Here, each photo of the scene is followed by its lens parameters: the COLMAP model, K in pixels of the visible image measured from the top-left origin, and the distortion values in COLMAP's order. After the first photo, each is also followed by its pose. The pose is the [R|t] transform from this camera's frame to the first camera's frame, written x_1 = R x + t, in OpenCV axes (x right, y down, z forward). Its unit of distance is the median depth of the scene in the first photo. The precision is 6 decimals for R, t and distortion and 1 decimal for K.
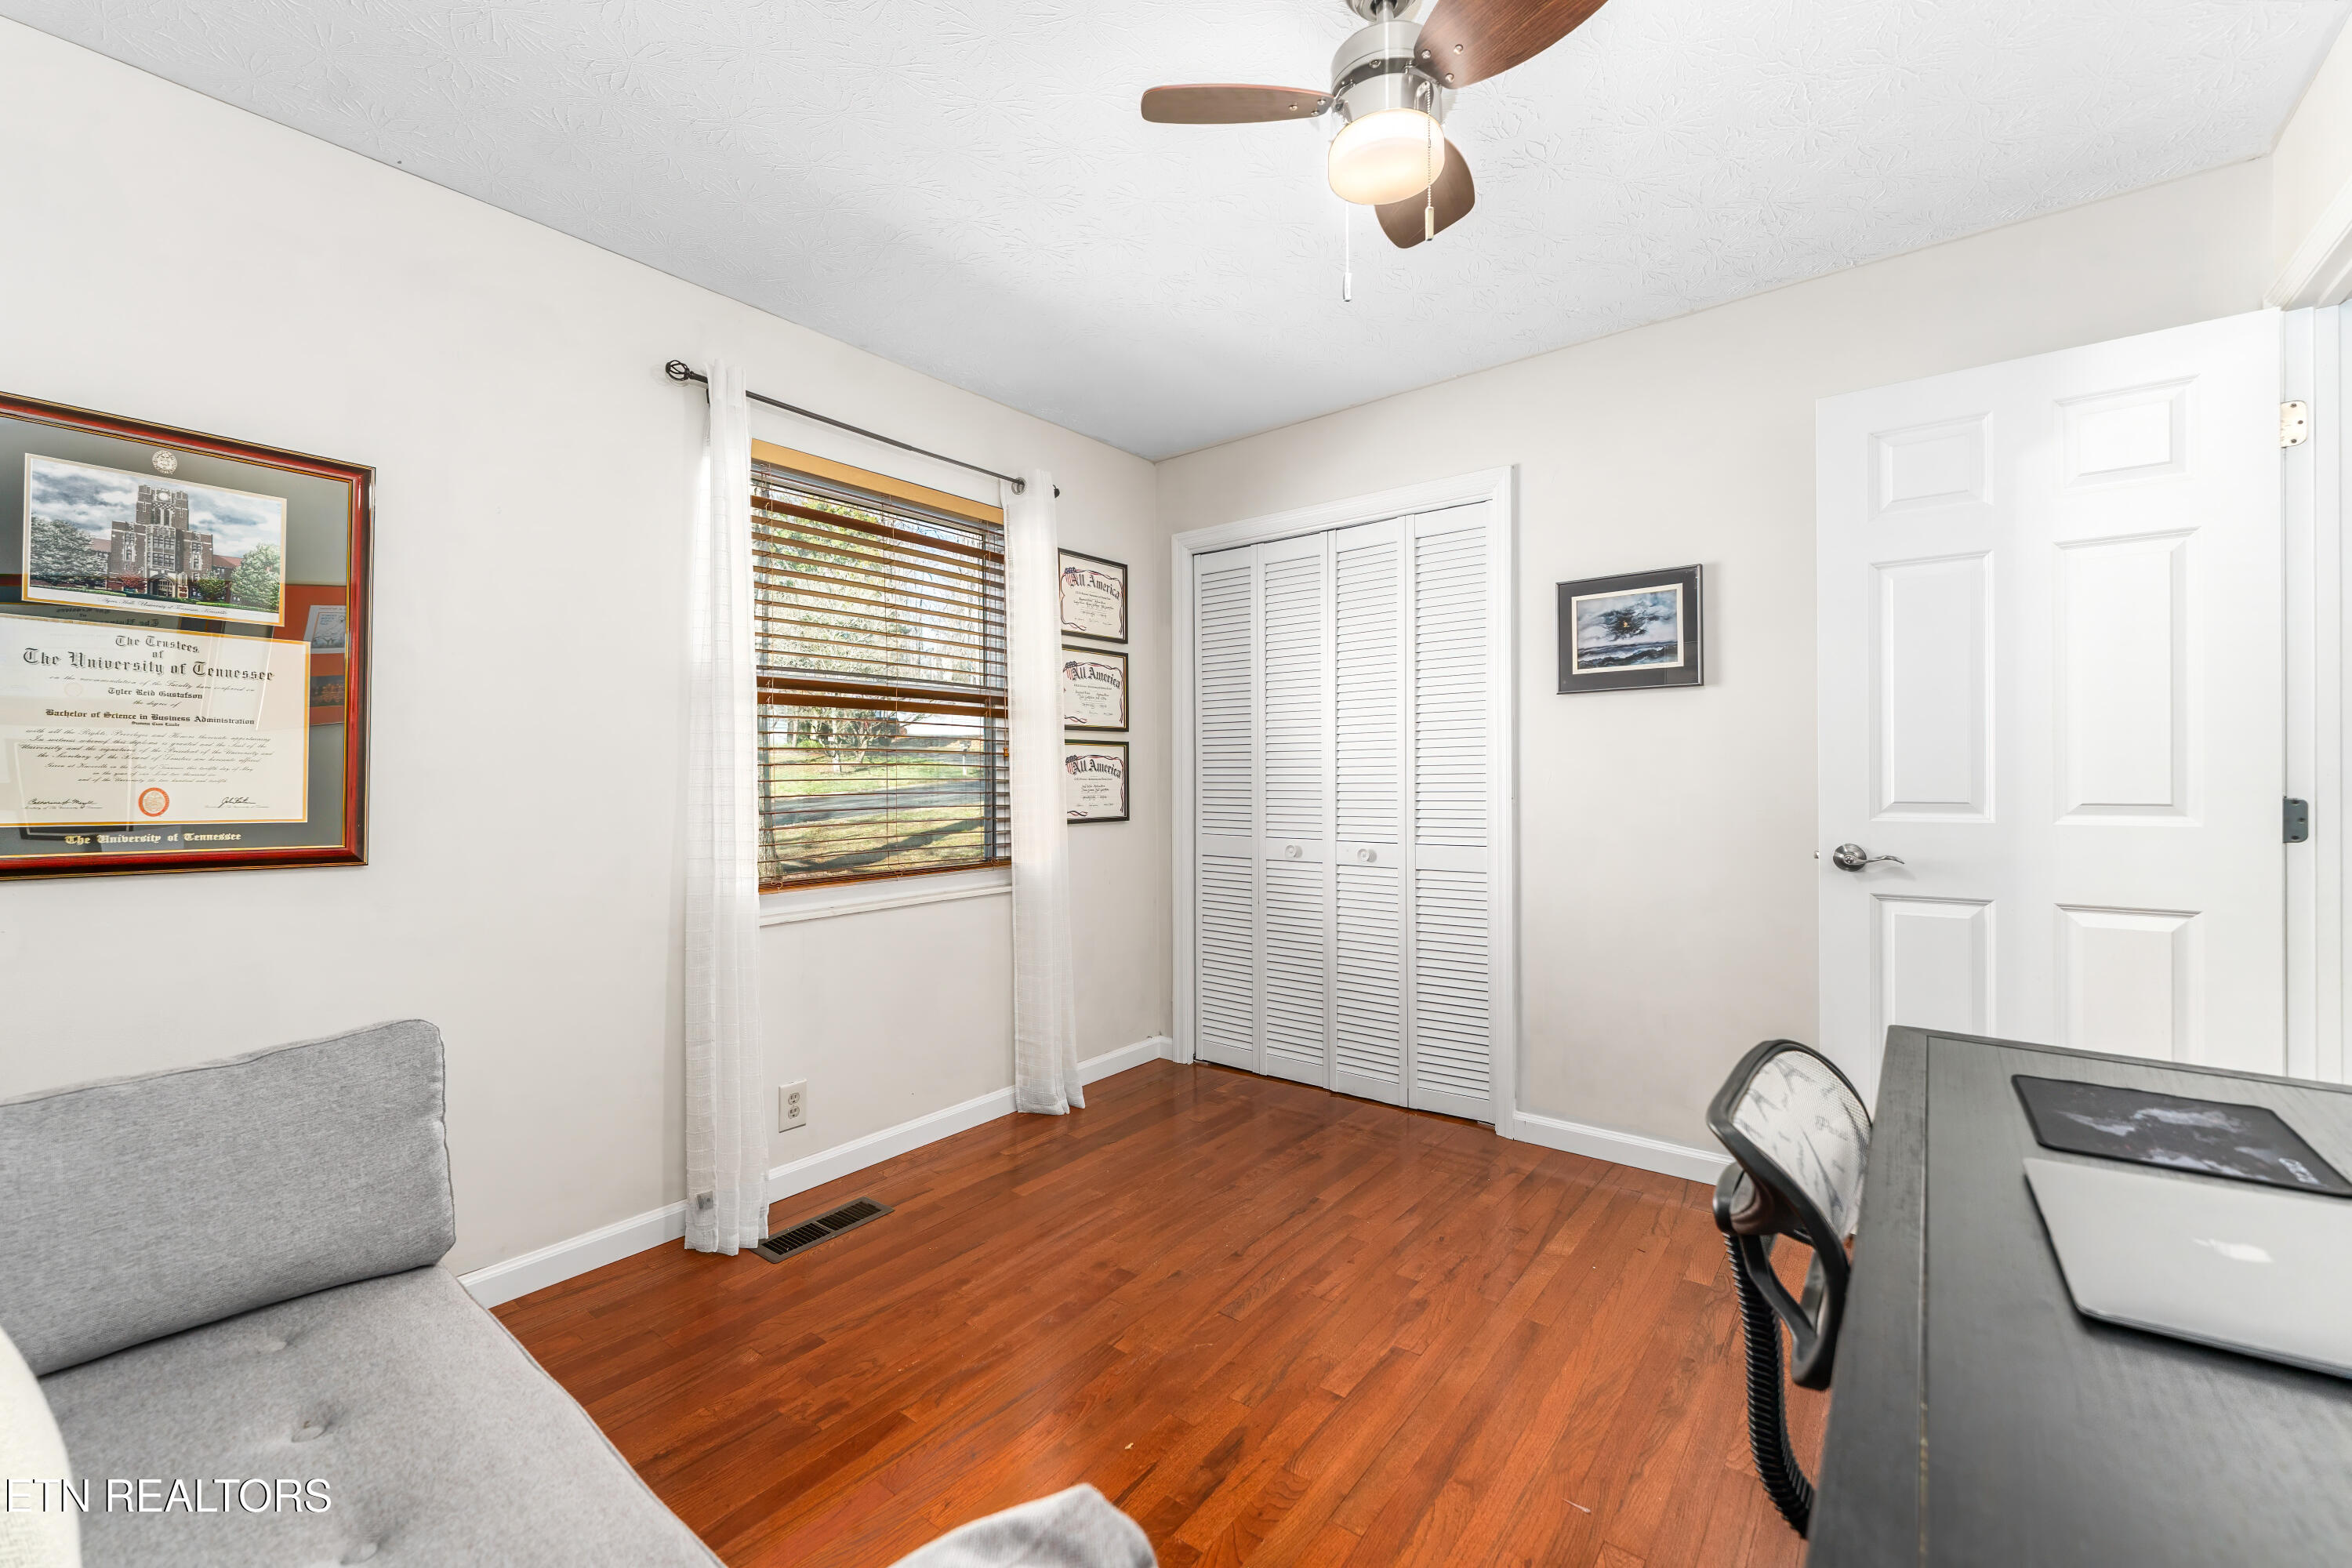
lens RADIAL K [[943.7, 0, 1183.1], [0, 943.7, 777.6], [0, 0, 1]] dist [-0.000174, 0.000027]
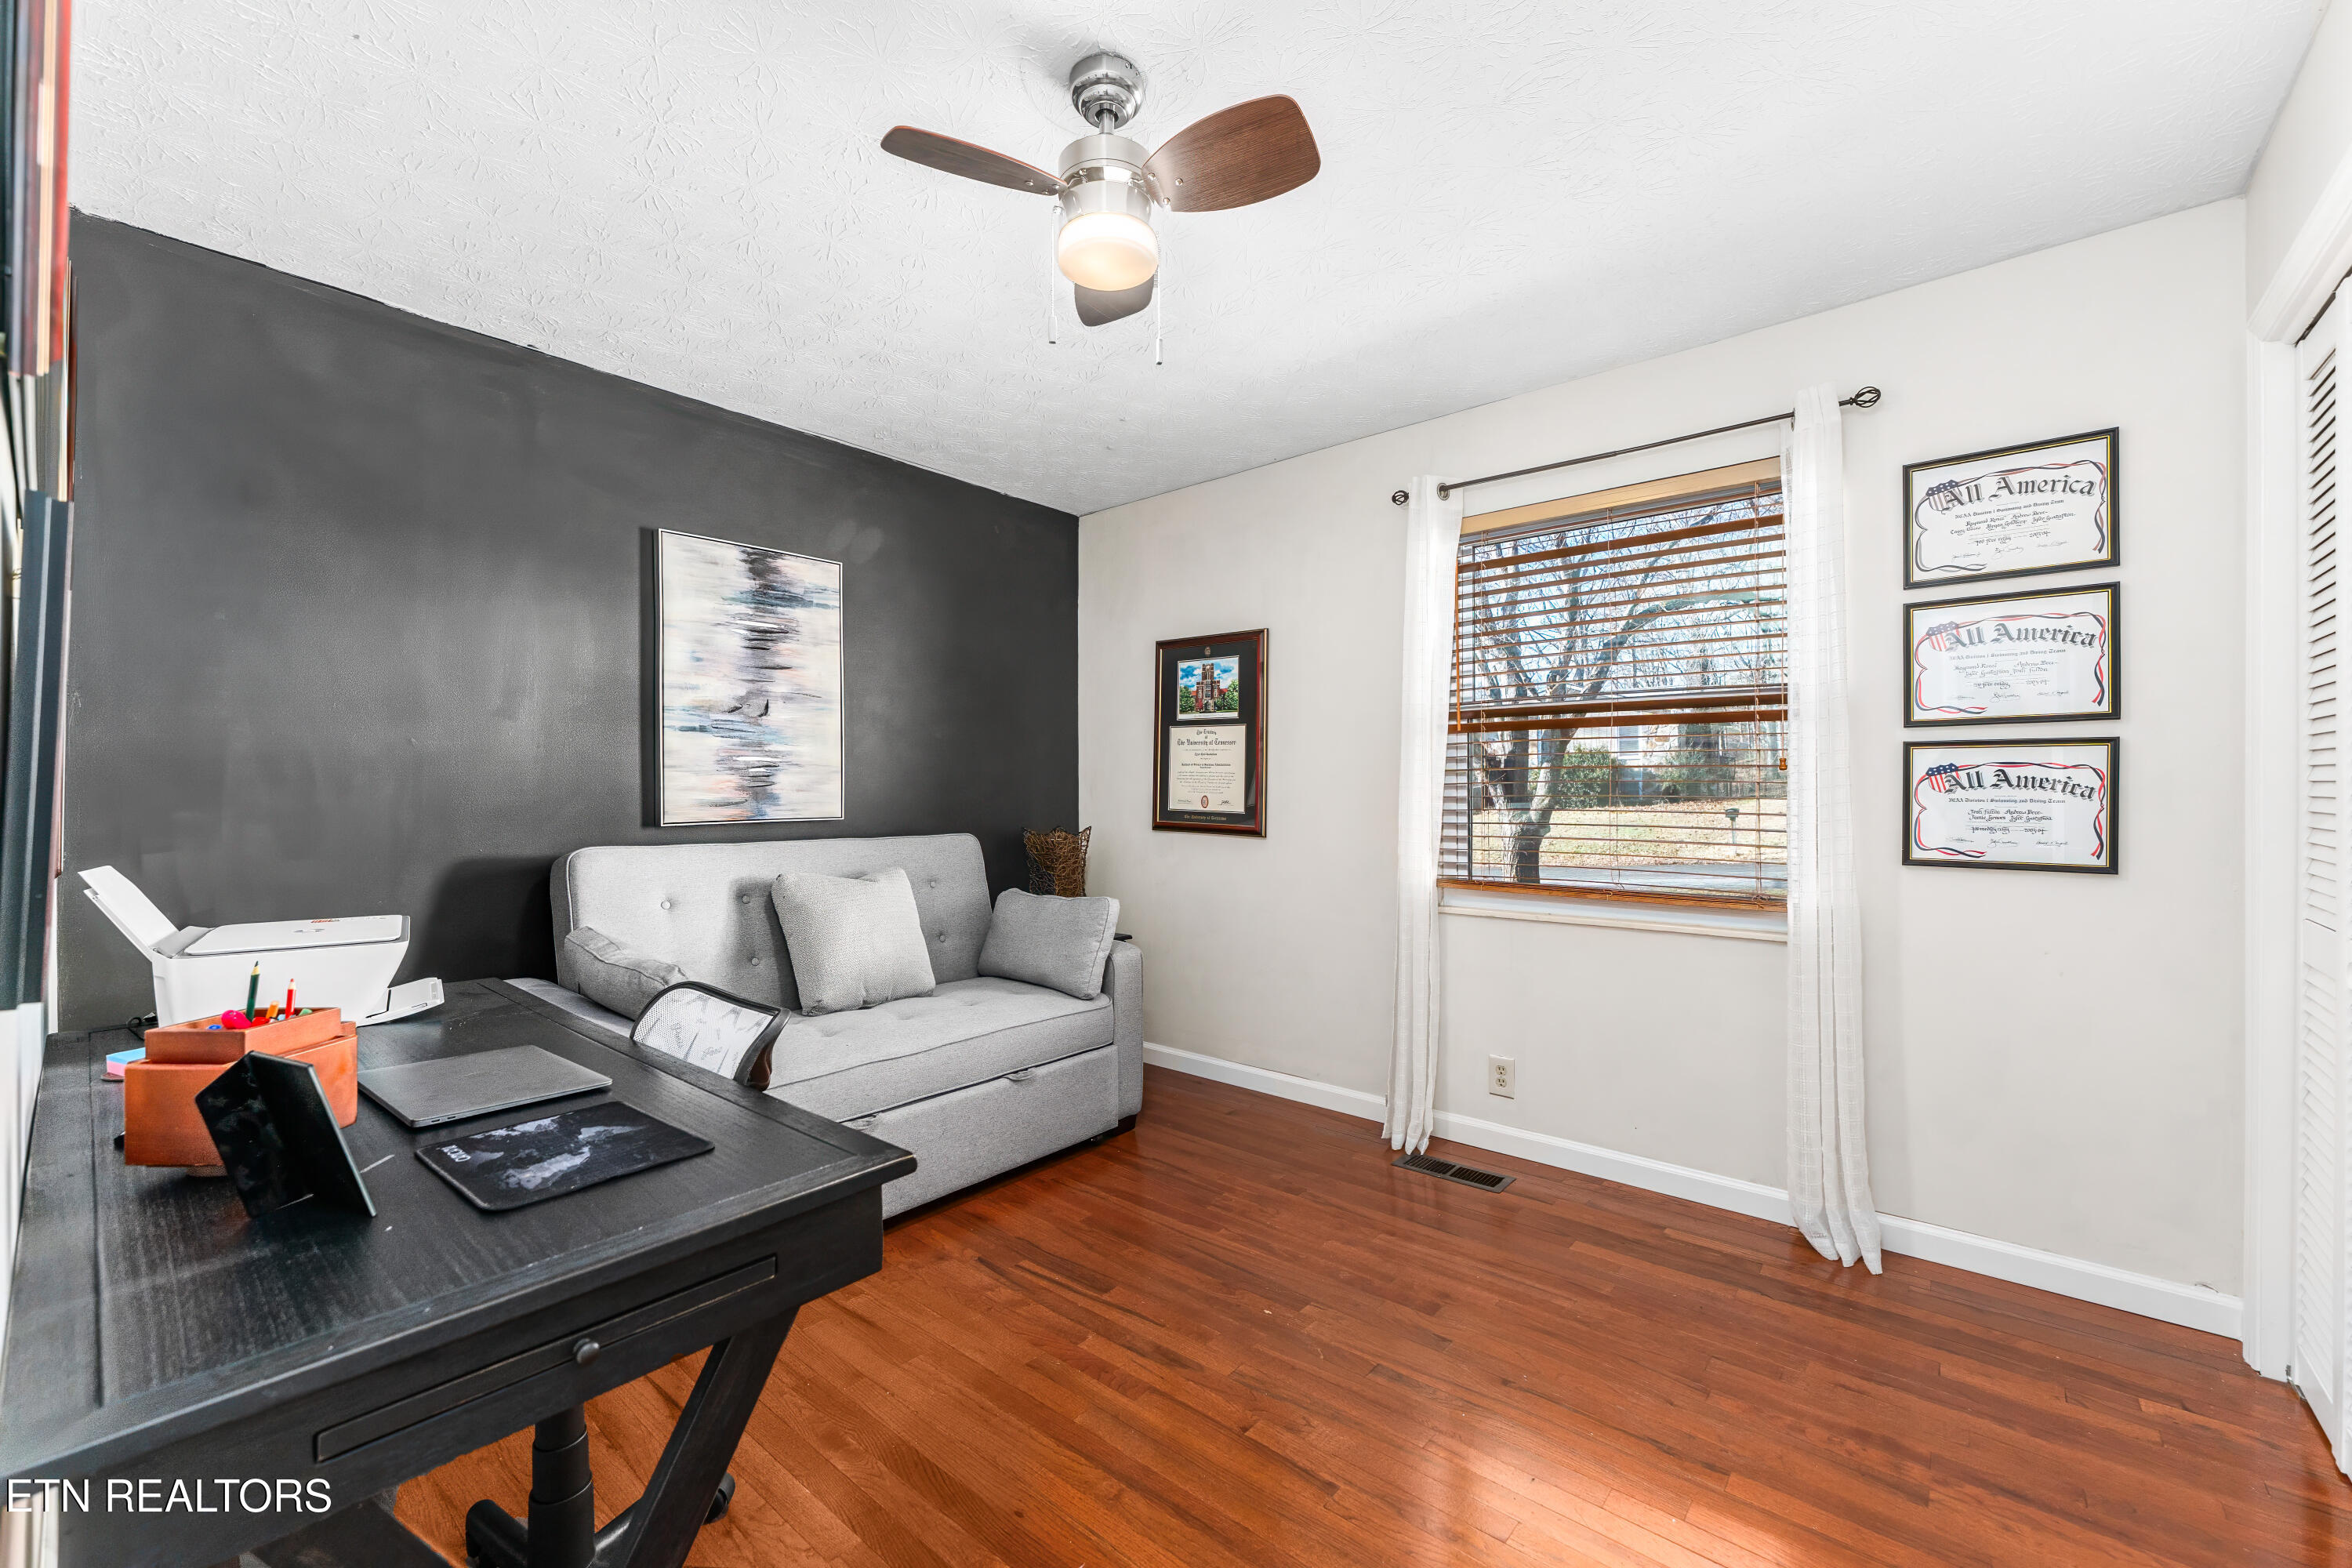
lens RADIAL K [[947.5, 0, 1167.8], [0, 947.5, 788.6], [0, 0, 1]] dist [-0.001602, -0.000114]
pose [[-0.041432, 0.006903, -0.999117, 0.922762], [-0.001319, 0.999975, 0.006963, -0.016608], [0.999140, 0.001606, -0.041422, 0.768786]]
